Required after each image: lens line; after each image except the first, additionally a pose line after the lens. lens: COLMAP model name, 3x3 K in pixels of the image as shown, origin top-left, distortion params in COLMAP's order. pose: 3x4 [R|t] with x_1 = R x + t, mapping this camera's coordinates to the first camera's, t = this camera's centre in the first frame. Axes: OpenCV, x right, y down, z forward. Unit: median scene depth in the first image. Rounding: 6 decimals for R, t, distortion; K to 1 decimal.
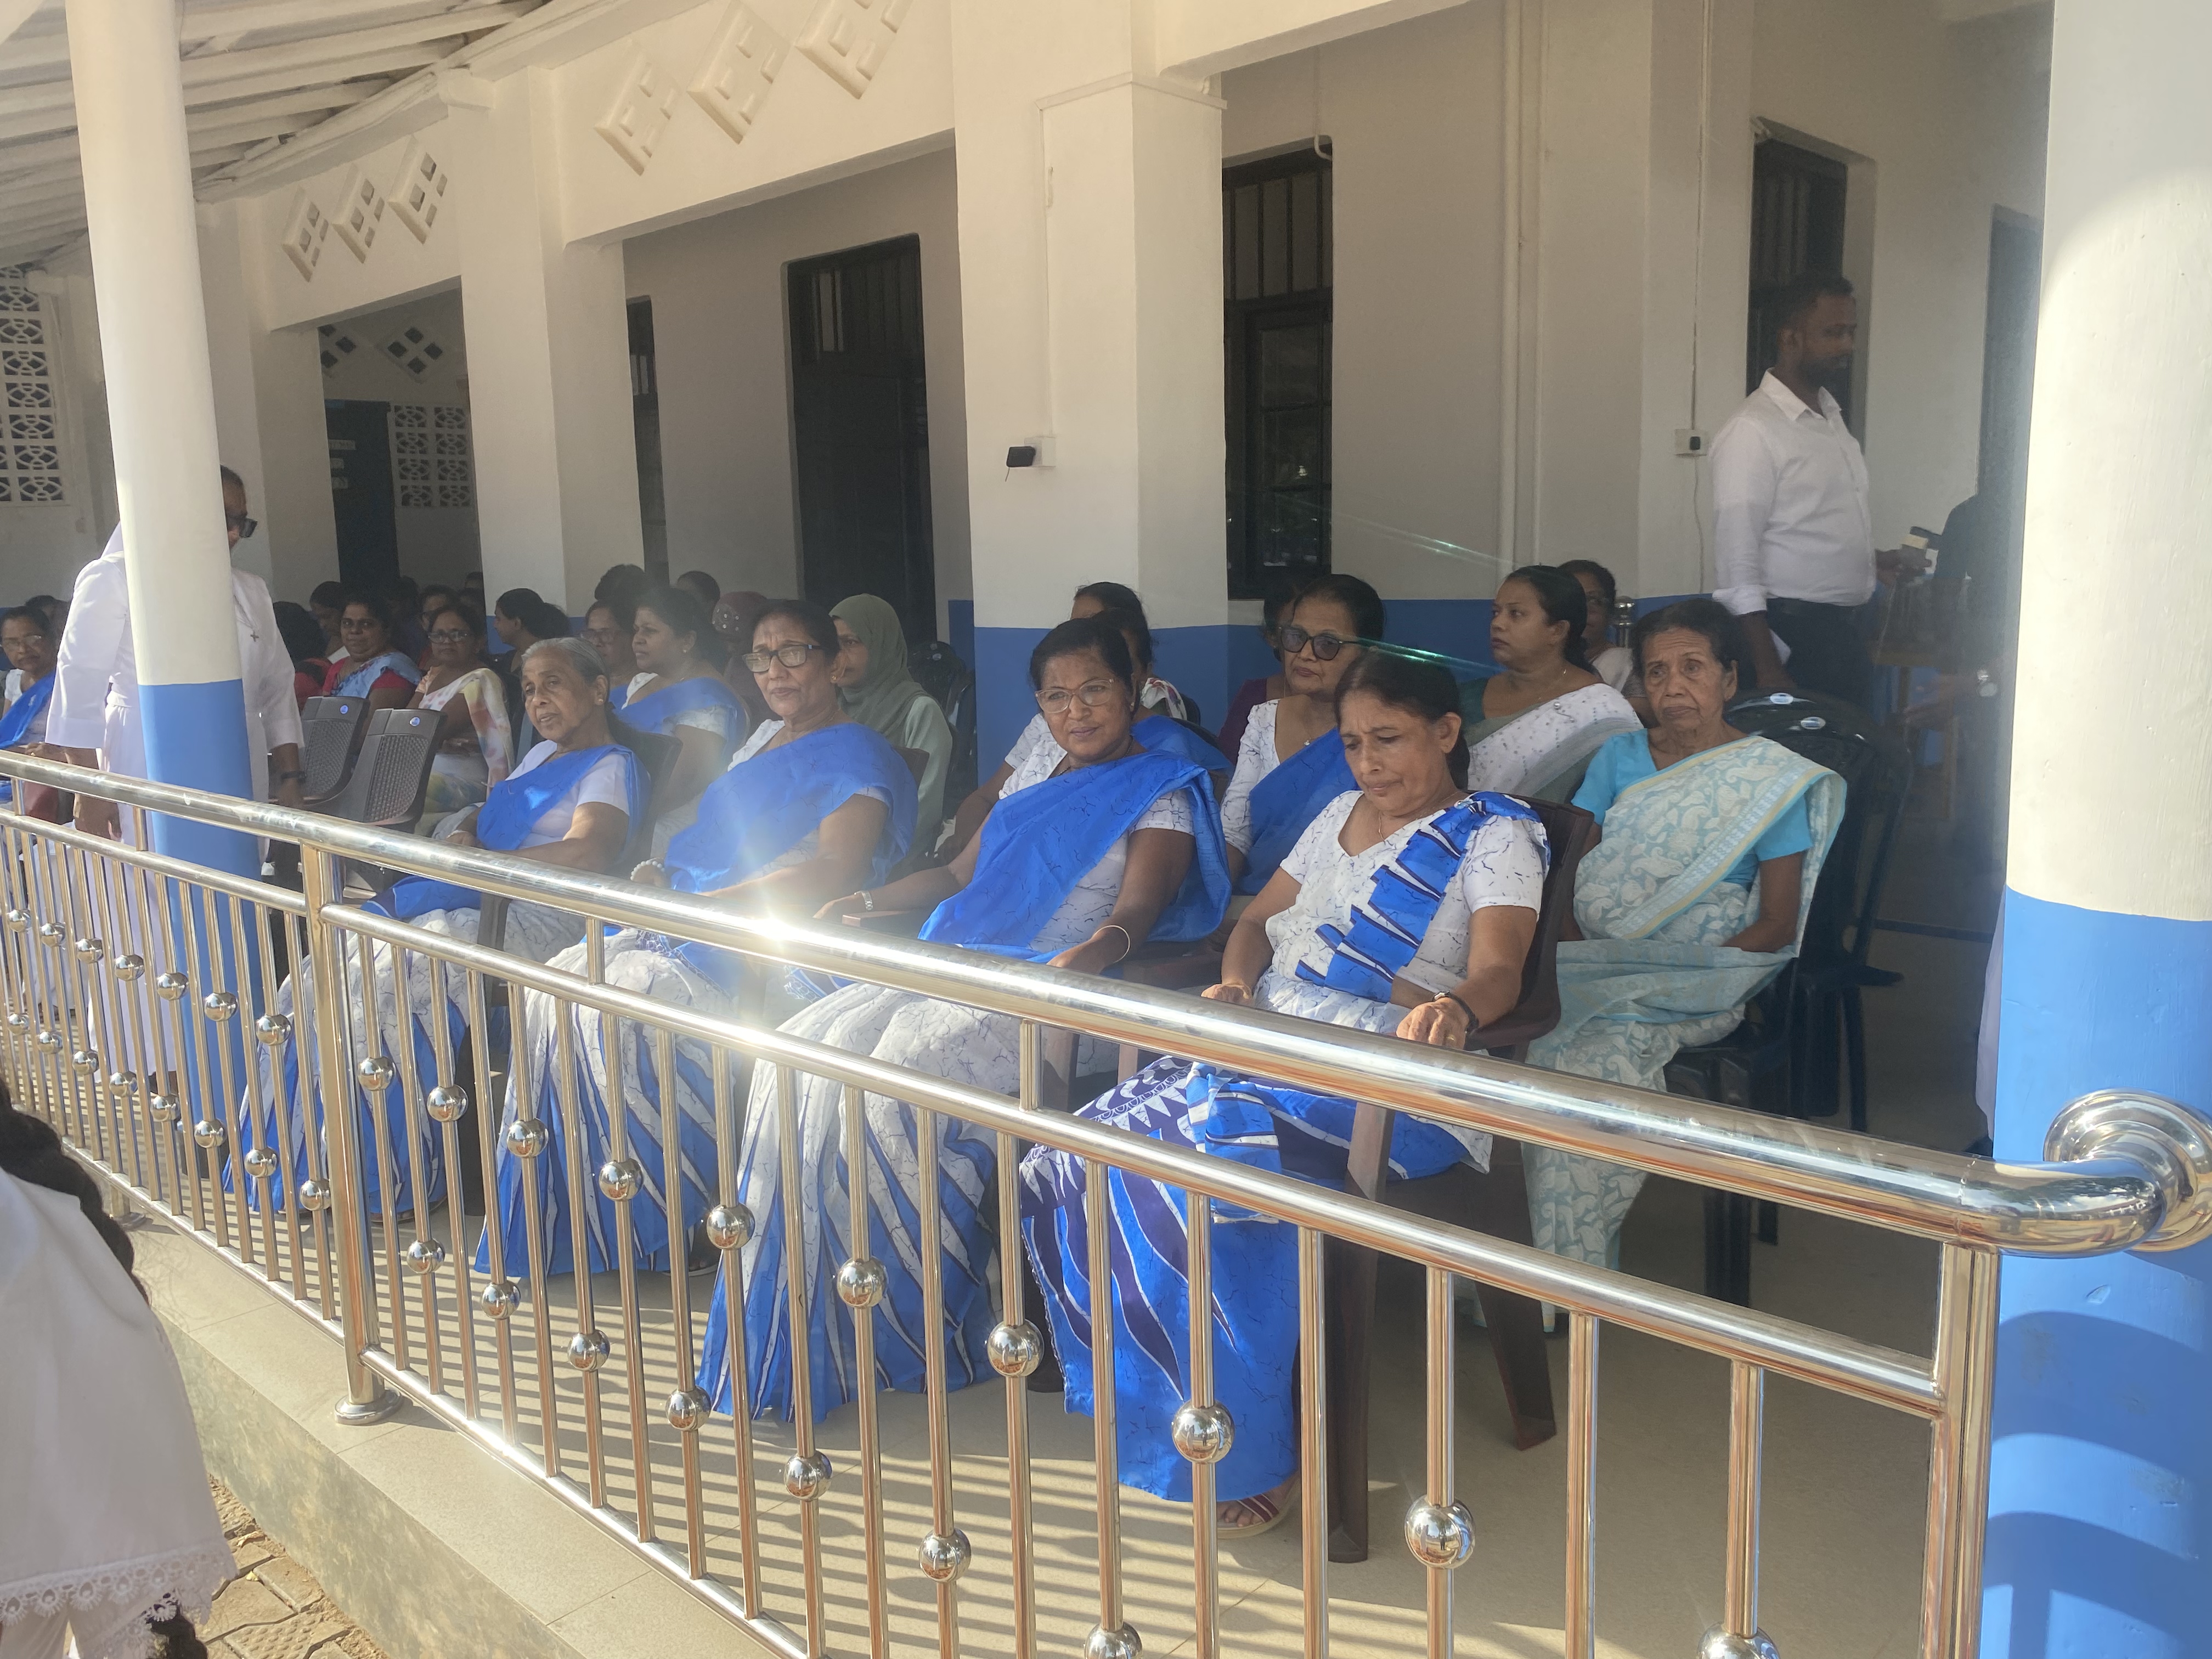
lens RADIAL K [[1782.6, 0, 1116.5], [0, 1782.6, 835.5], [0, 0, 1]] dist [0.014071, -0.010292]
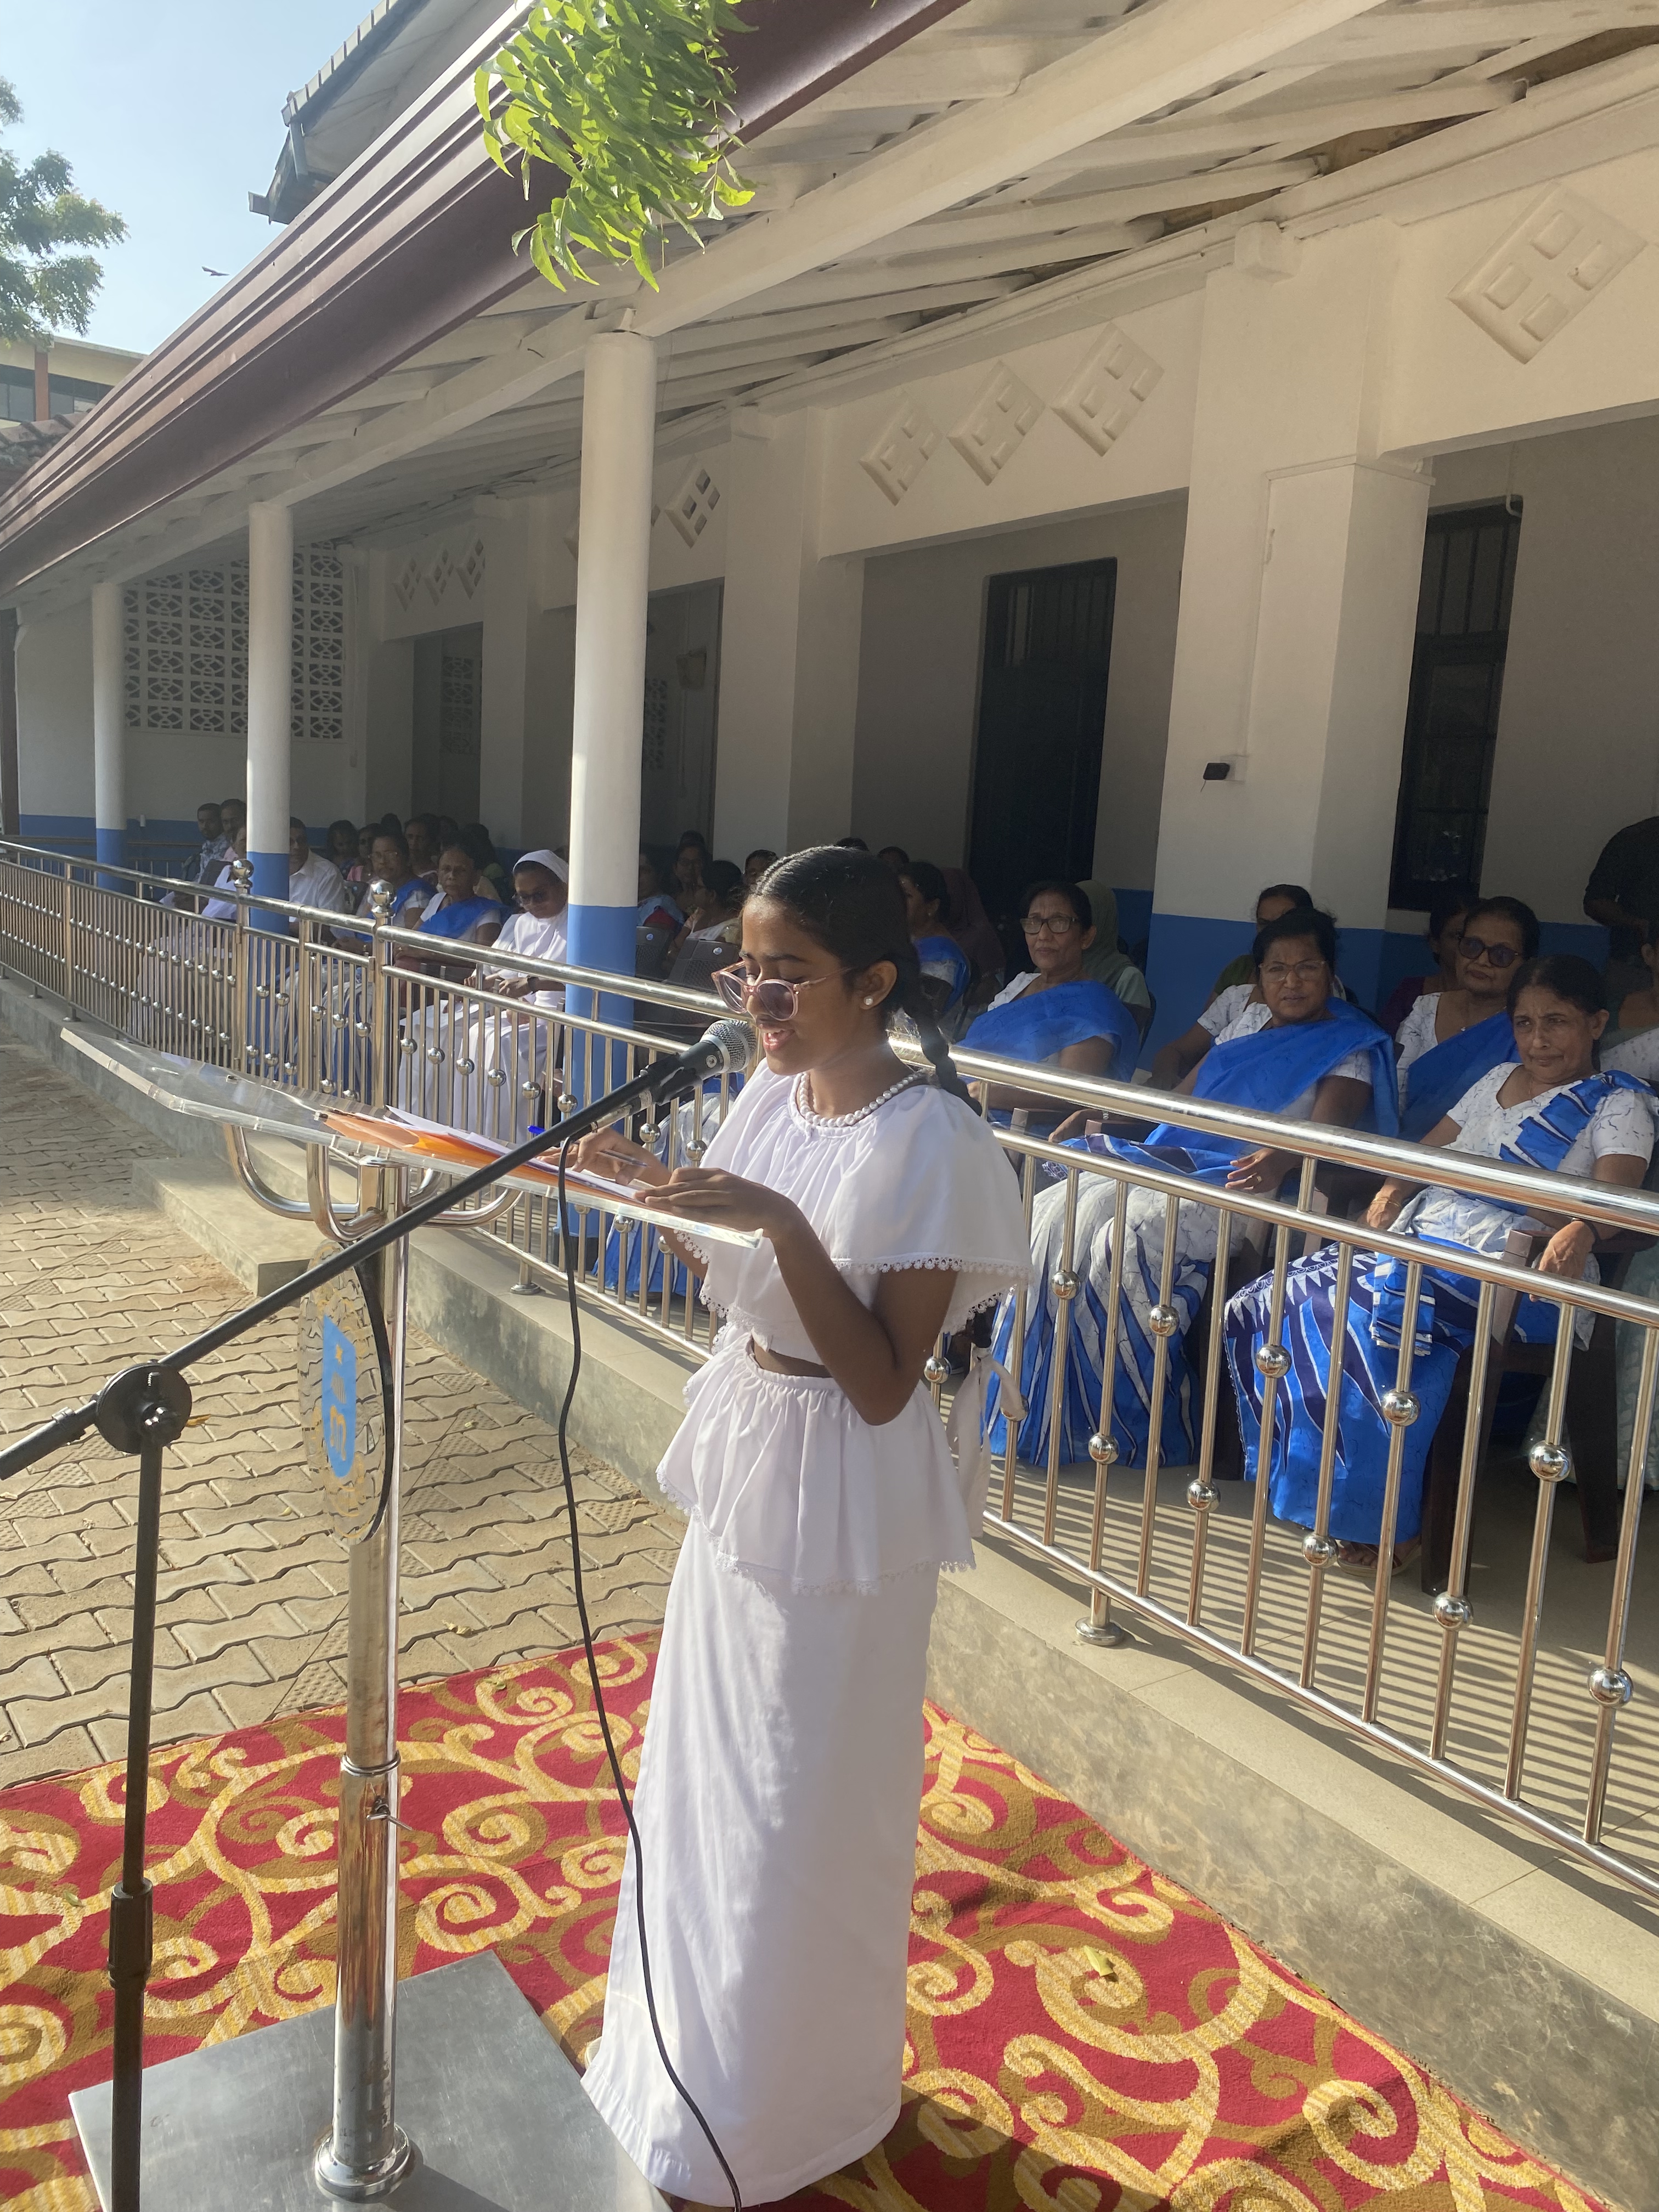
lens RADIAL K [[1782.6, 0, 817.5], [0, 1782.6, 1102.6], [0, 0, 1]] dist [0.014071, -0.010292]
pose [[0.972648, 0.108322, -0.205482, -0.065644], [-0.109834, 0.993942, 0.004071, 0.040647], [0.204678, 0.018609, 0.978652, -0.289996]]
